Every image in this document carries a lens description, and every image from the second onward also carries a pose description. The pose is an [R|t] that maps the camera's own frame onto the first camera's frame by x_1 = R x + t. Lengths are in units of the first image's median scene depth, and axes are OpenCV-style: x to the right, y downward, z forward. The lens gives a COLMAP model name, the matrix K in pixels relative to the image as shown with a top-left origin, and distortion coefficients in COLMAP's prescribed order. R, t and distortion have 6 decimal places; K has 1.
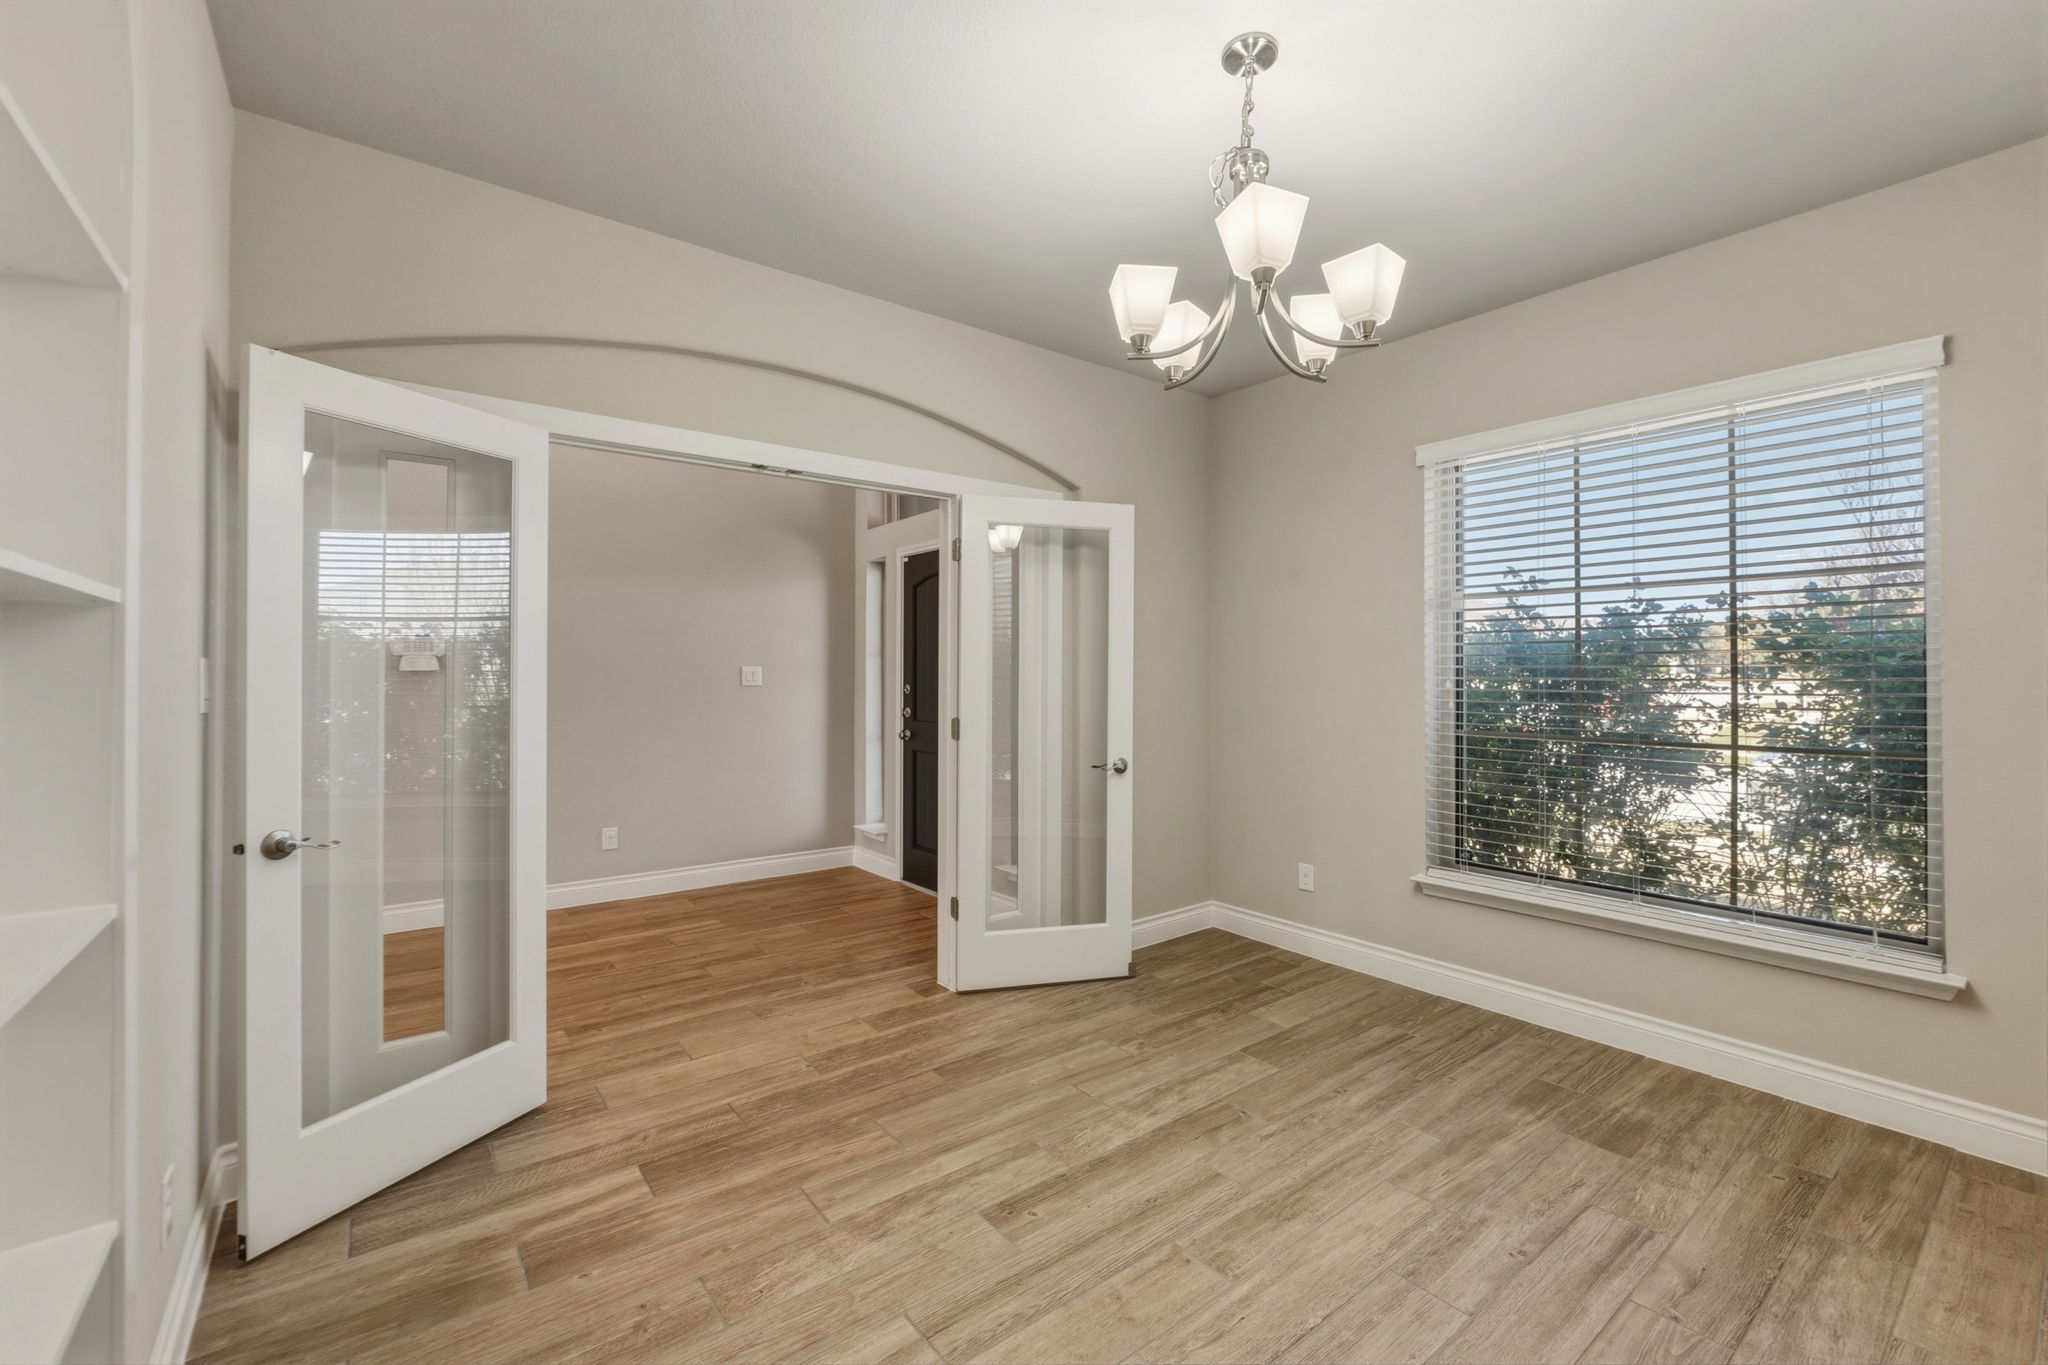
lens RADIAL K [[861.3, 0, 1026.9], [0, 861.3, 682.7], [0, 0, 1]] dist [-0.000991, -0.002219]
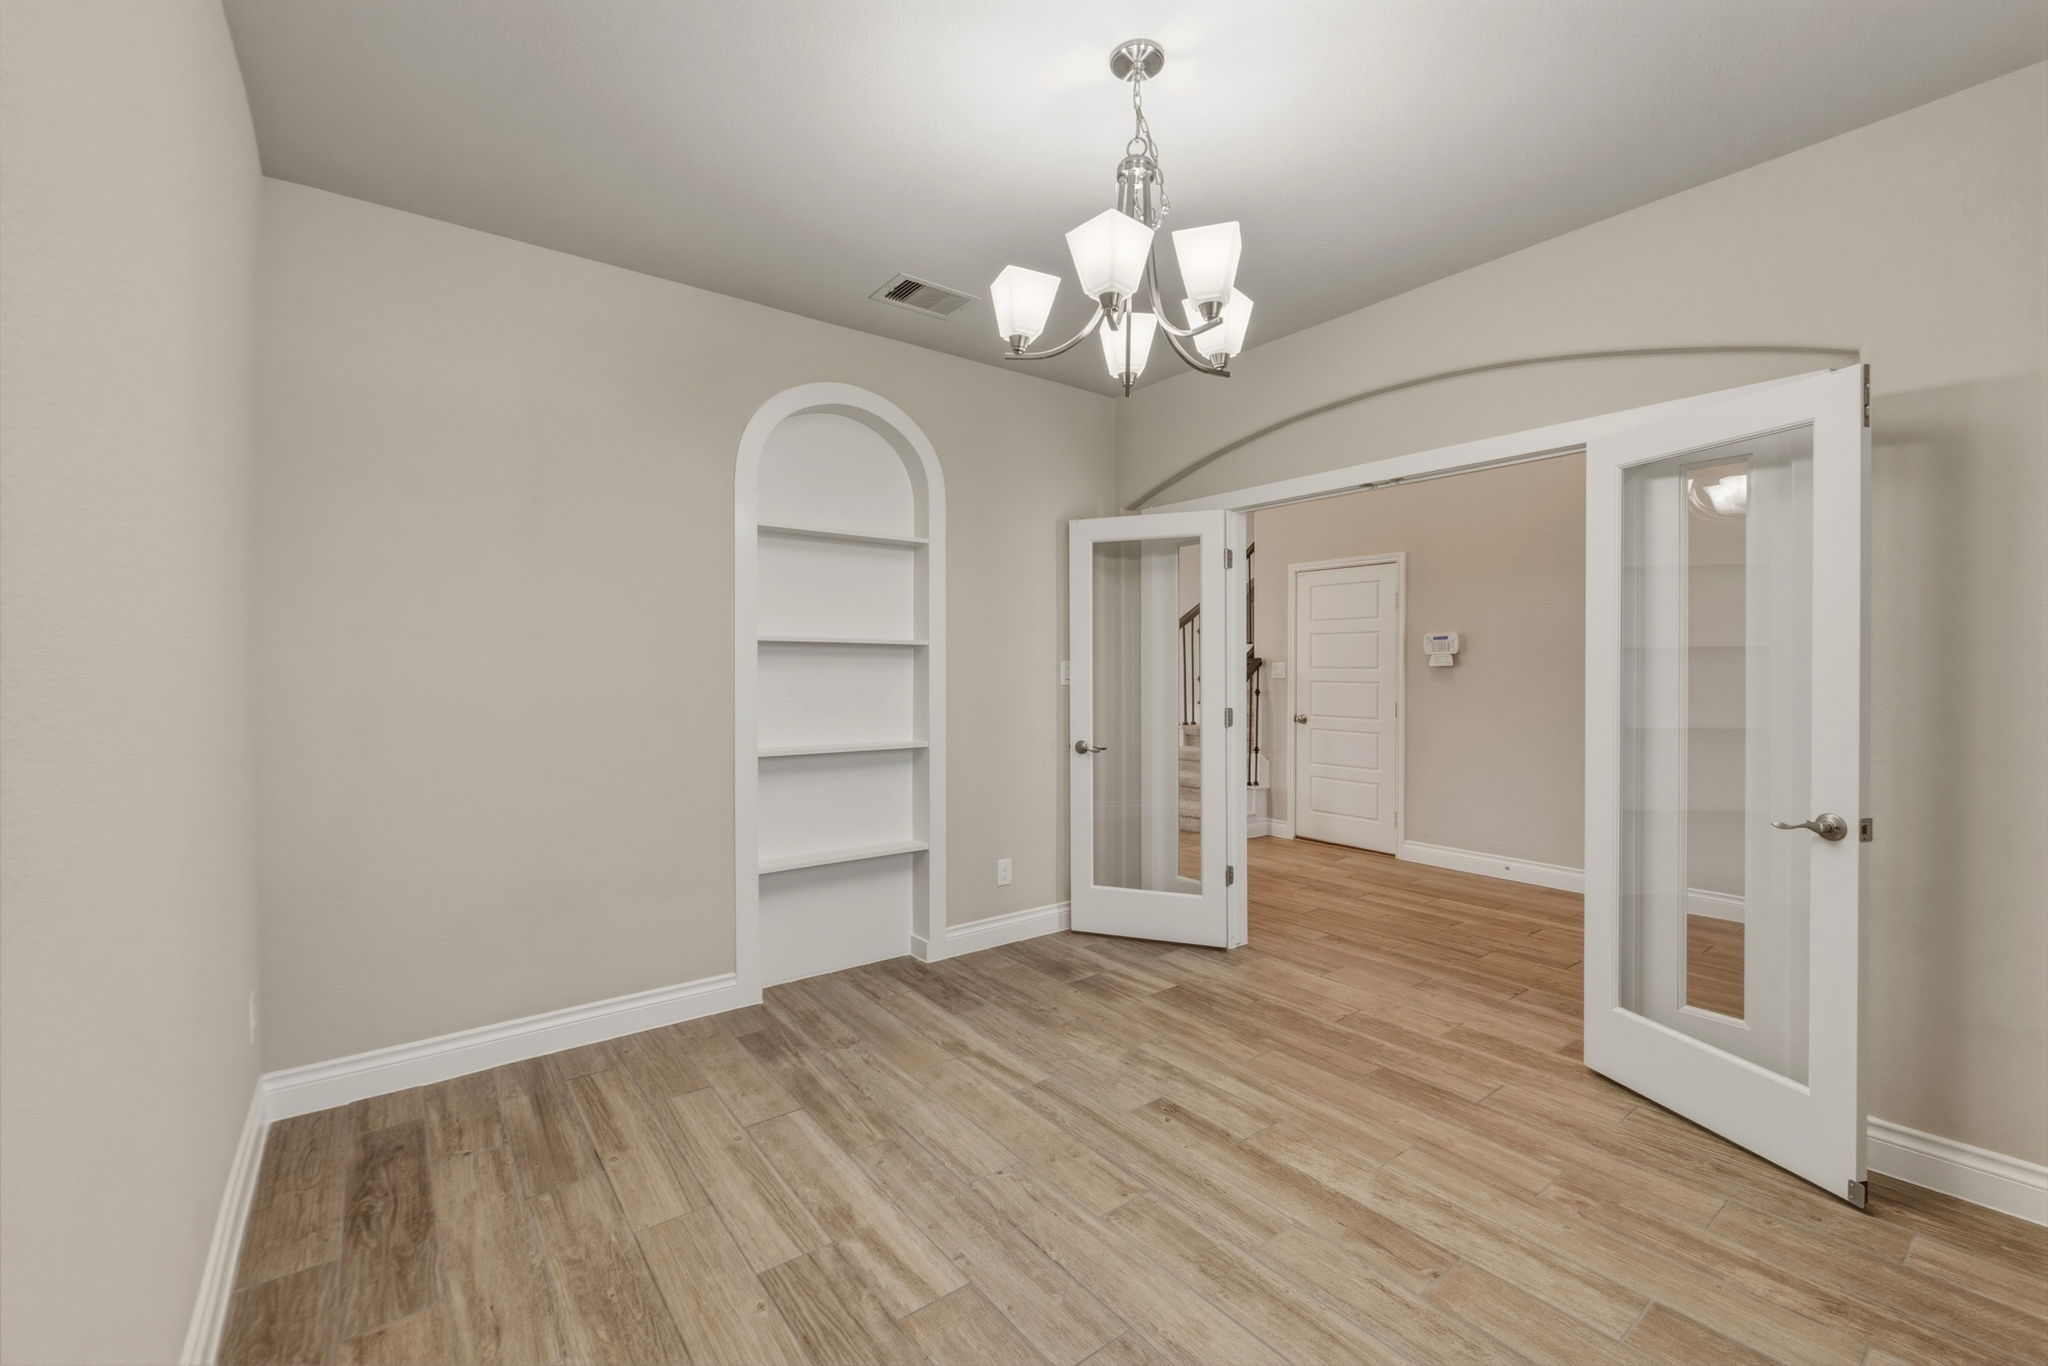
lens RADIAL K [[861.3, 0, 1025.4], [0, 861.3, 671.0], [0, 0, 1]] dist [-0.000991, -0.002219]
pose [[-0.020499, 0.000557, -0.999790, 0.965959], [-0.007828, 0.999969, 0.000718, -0.003393], [0.999759, 0.007841, -0.020494, 0.660342]]
